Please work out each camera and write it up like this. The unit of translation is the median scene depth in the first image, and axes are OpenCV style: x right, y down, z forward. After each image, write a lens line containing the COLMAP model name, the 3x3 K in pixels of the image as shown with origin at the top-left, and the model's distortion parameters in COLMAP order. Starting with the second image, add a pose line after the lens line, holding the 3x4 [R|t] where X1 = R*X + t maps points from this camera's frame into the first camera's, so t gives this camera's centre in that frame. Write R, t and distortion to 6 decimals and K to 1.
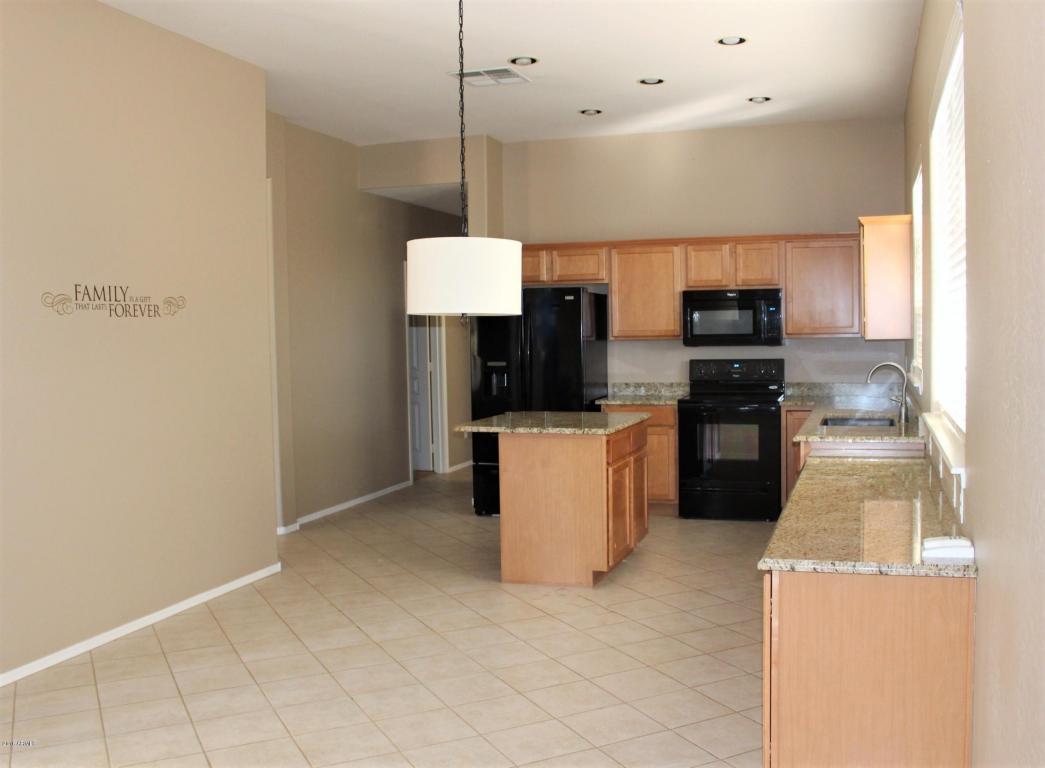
lens RADIAL K [[1021.4, 0, 522.5], [0, 1021.4, 384.0], [0, 0, 1]] dist [-0.088919, 0.005641]
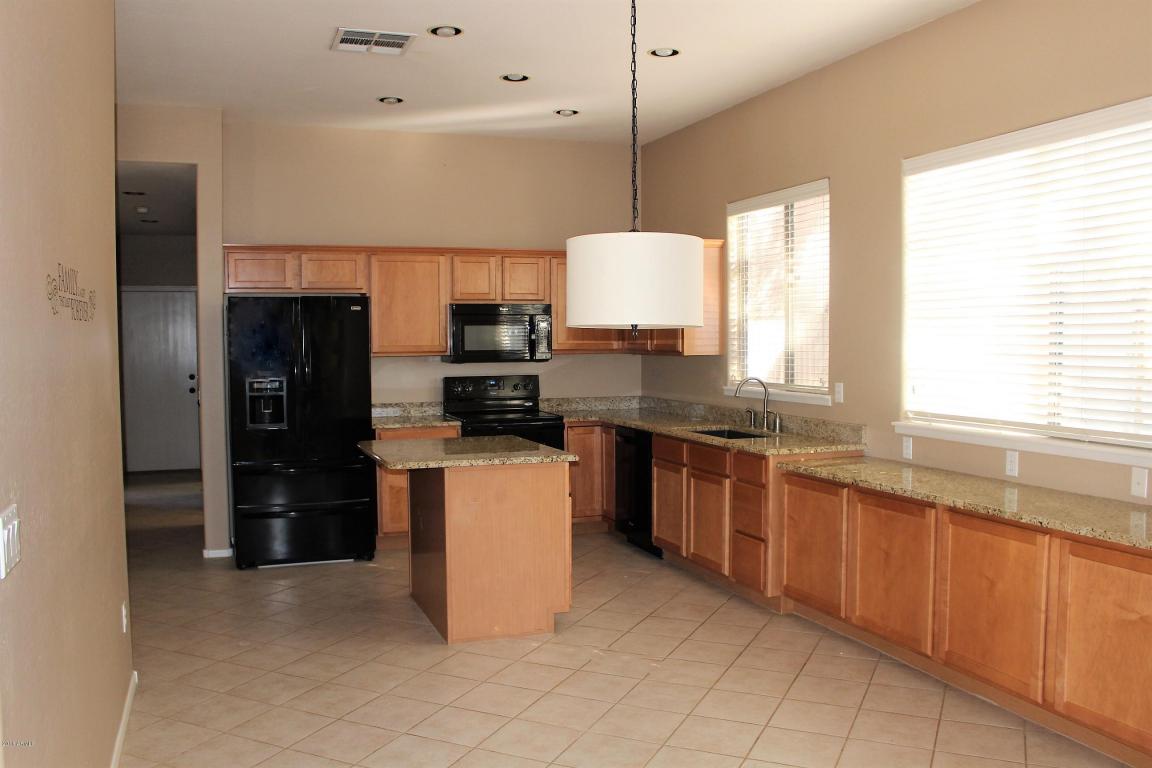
lens RADIAL K [[999.5, 0, 576.0], [0, 999.5, 384.0], [0, 0, 1]] dist [-0.091385, 0.007059]
pose [[0.780733, -0.019089, 0.624573, -0.329668], [0.027677, 0.999609, -0.004045, -0.010820], [-0.624251, 0.020445, 0.780956, 0.212785]]
